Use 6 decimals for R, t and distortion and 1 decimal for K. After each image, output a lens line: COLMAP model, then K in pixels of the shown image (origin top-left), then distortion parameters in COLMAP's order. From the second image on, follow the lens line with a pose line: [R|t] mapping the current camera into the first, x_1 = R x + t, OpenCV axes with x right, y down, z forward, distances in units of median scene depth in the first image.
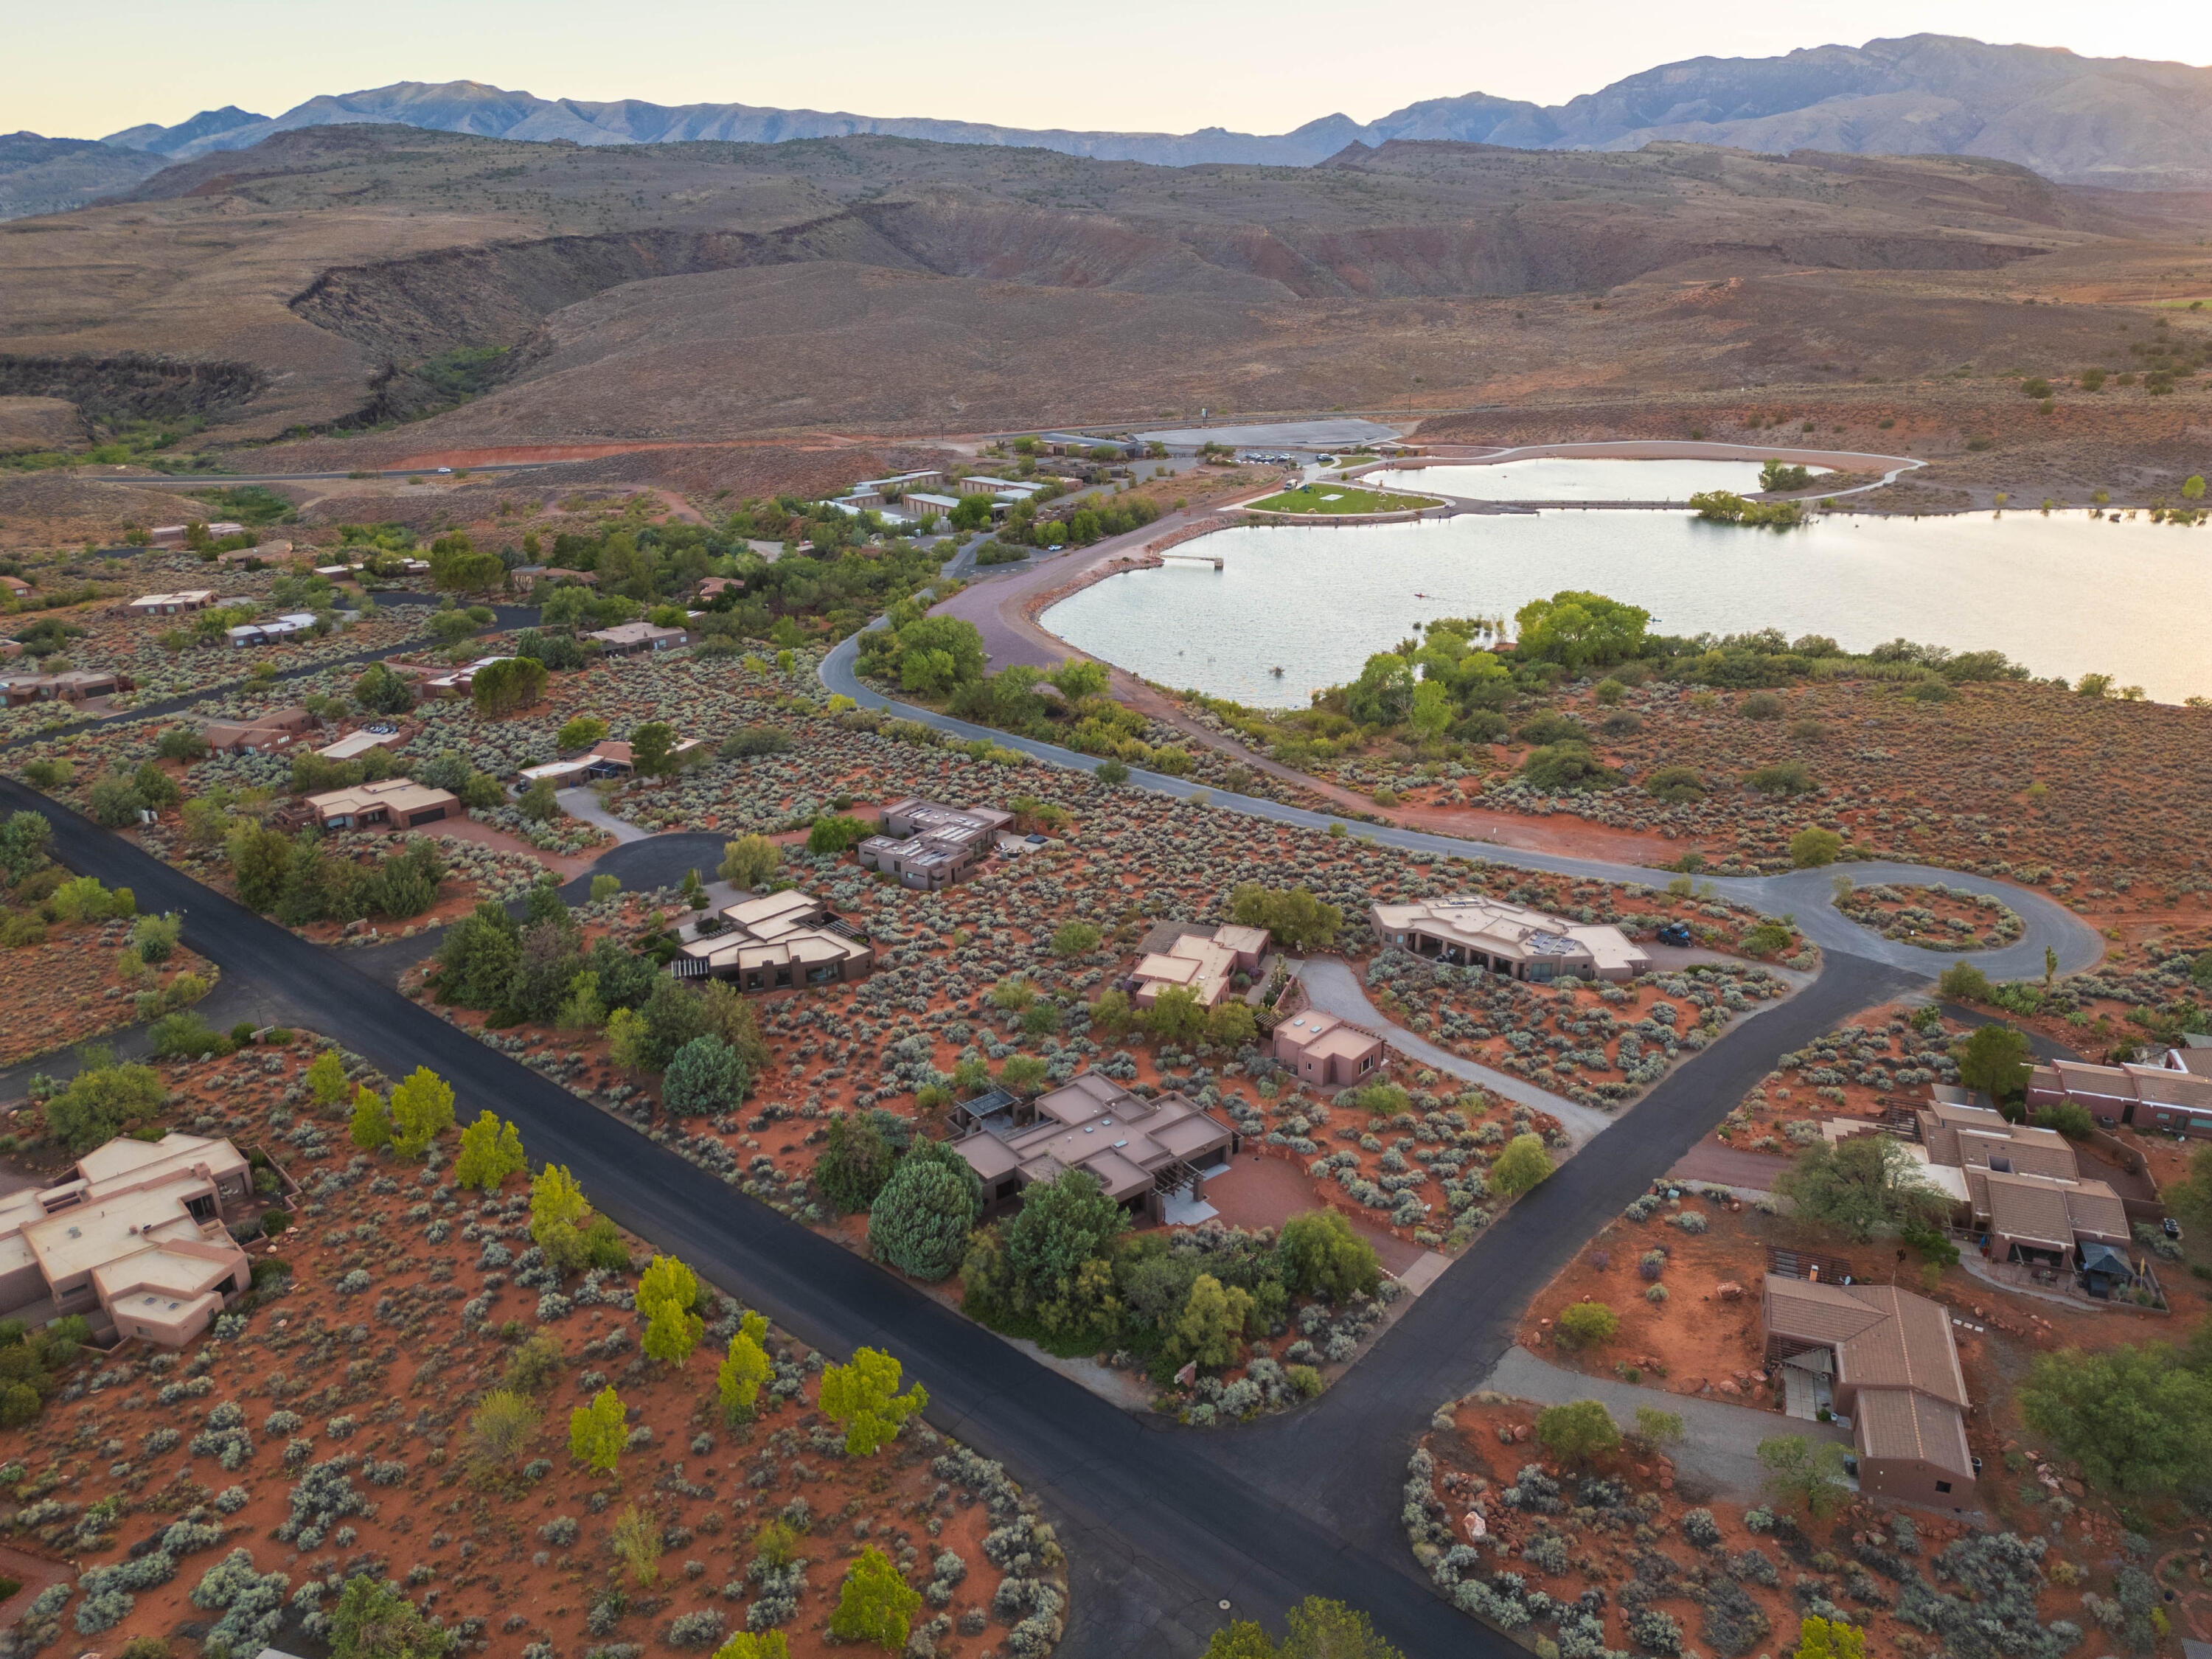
lens RADIAL K [[1541.3, 0, 1106.0], [0, 1541.3, 829.5], [0, 0, 1]] dist [0.032401, 0.001724]
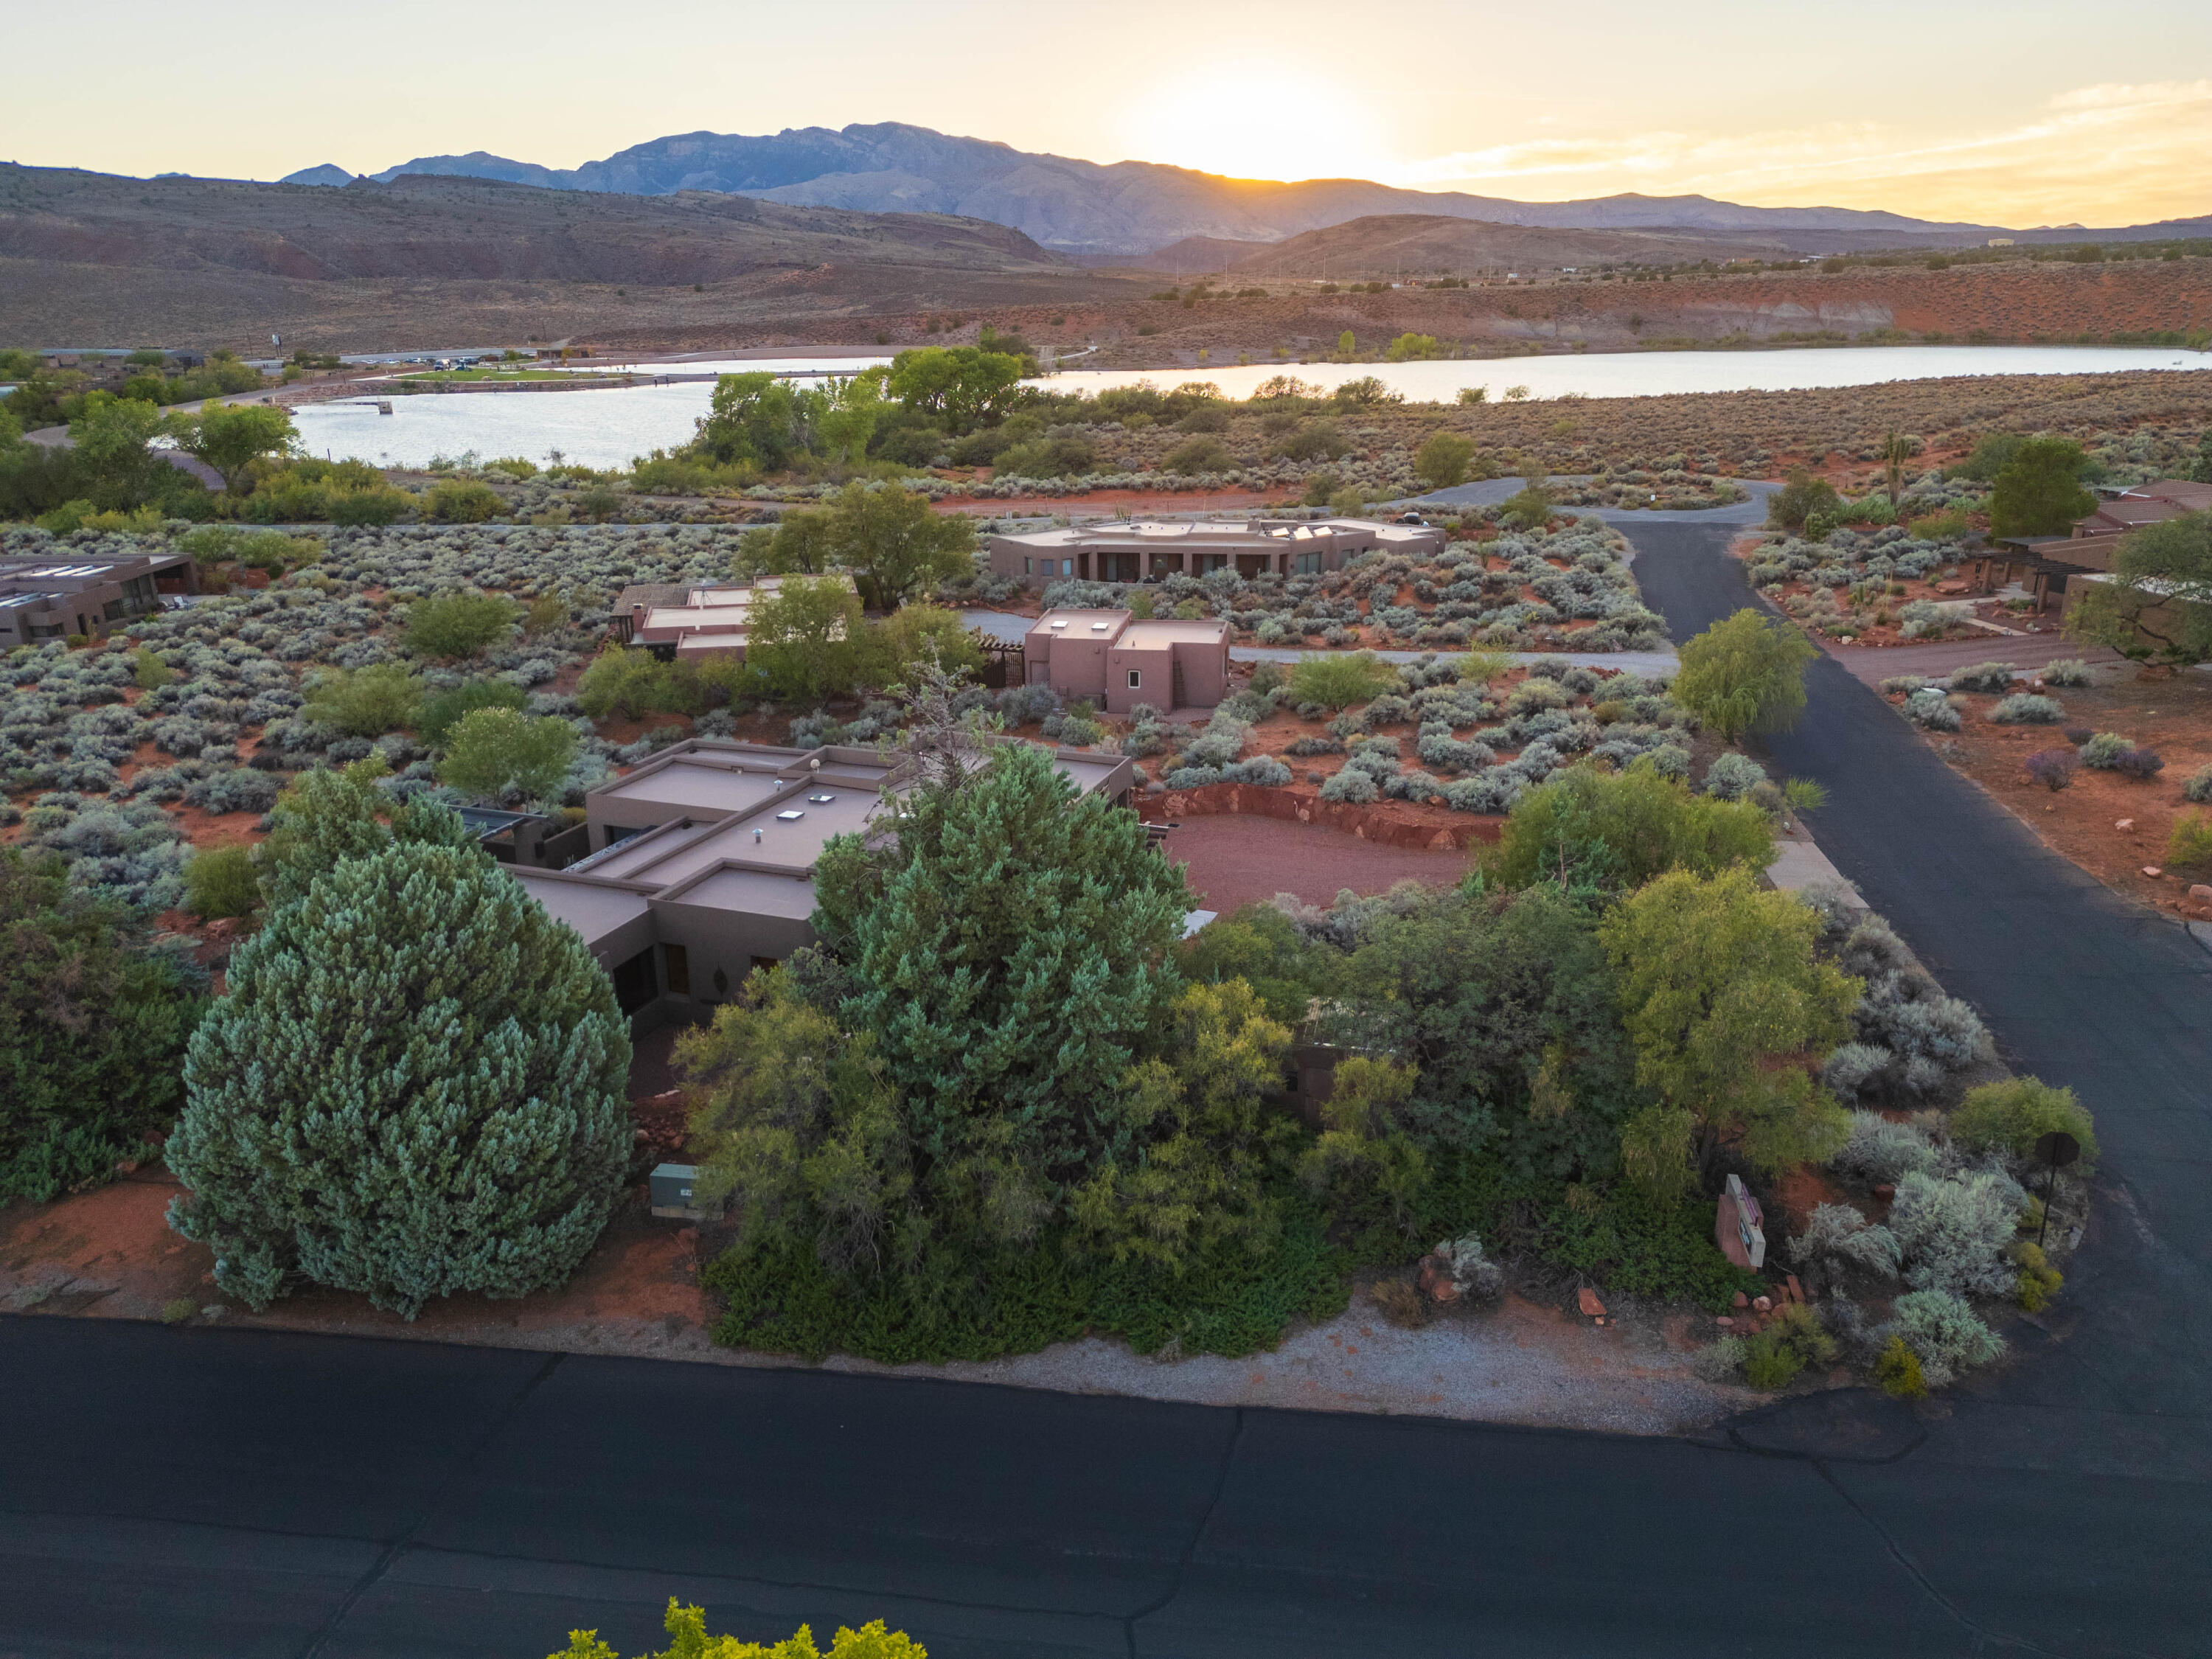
lens RADIAL K [[1541.3, 0, 1106.0], [0, 1541.3, 829.5], [0, 0, 1]] dist [0.032401, 0.001724]
pose [[0.842048, -0.170944, 0.511599, -0.103569], [0.192229, 0.981283, 0.011490, 0.162532], [-0.503987, 0.088669, 0.859148, 0.509875]]
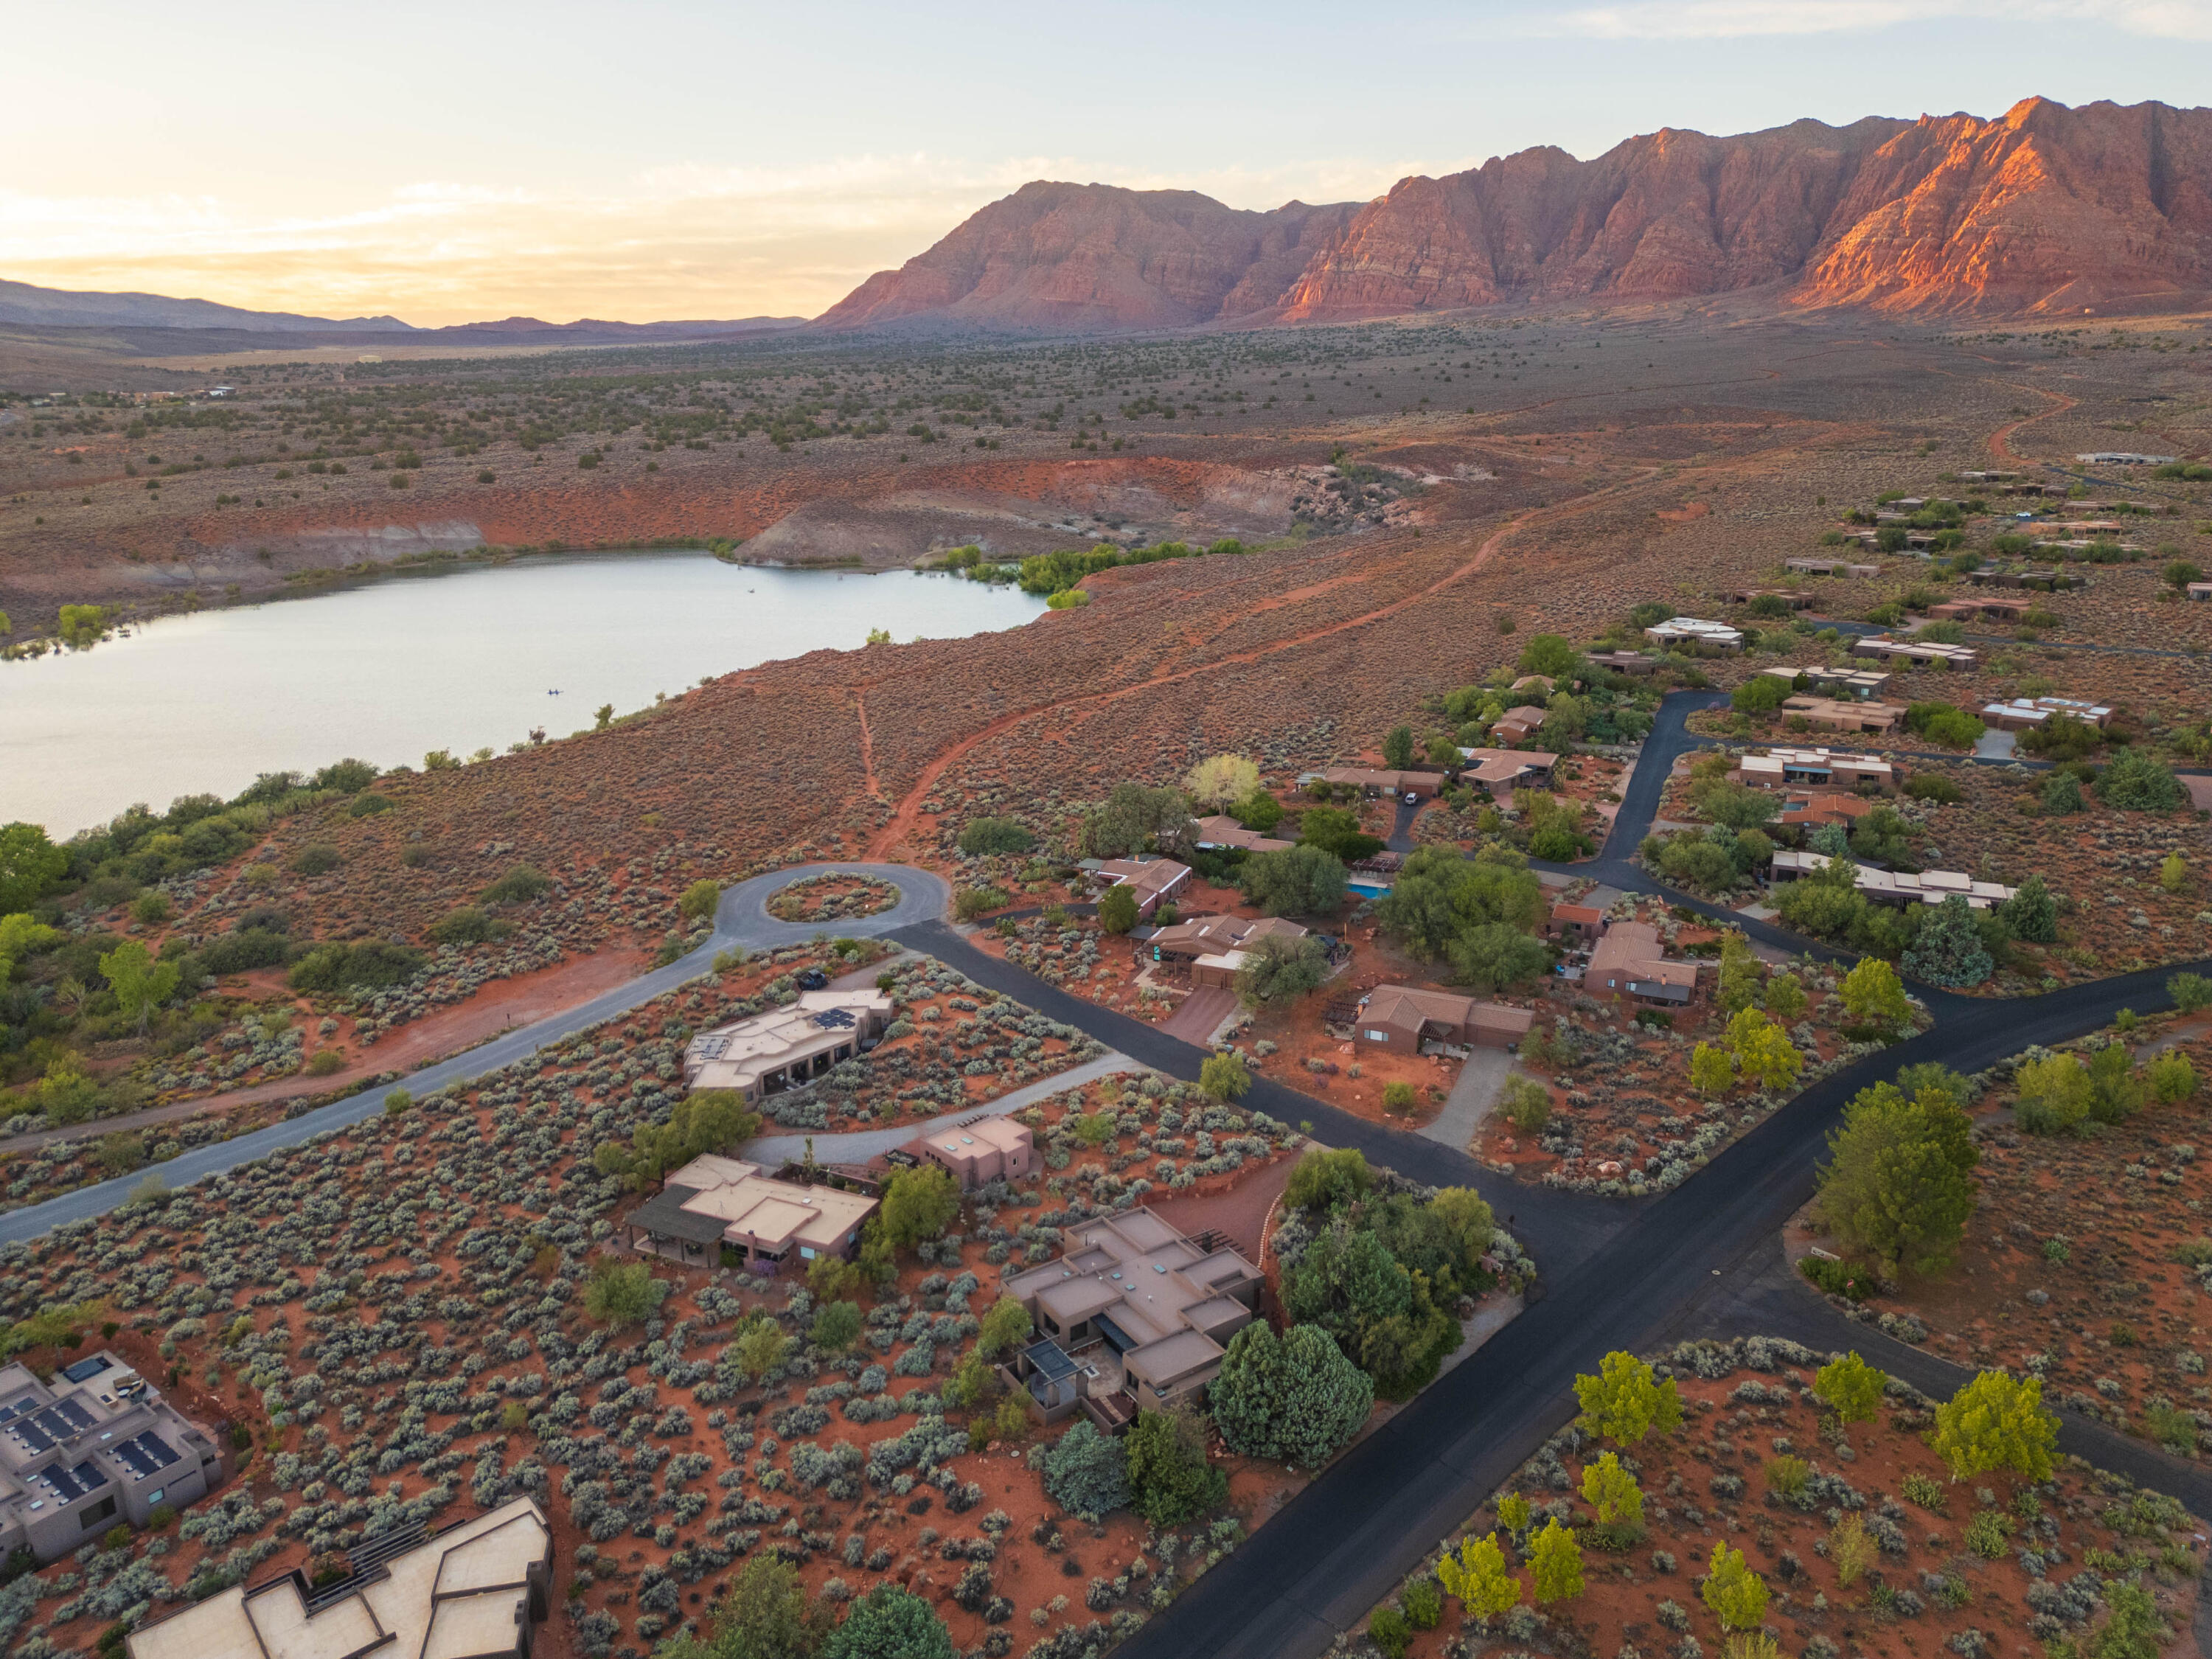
lens RADIAL K [[1541.3, 0, 1106.0], [0, 1541.3, 829.5], [0, 0, 1]] dist [0.032401, 0.001724]
pose [[0.076852, -0.279397, 0.957095, -0.625422], [0.367049, 0.900447, 0.233387, -0.205713], [-0.927022, 0.333364, 0.171753, 0.592602]]
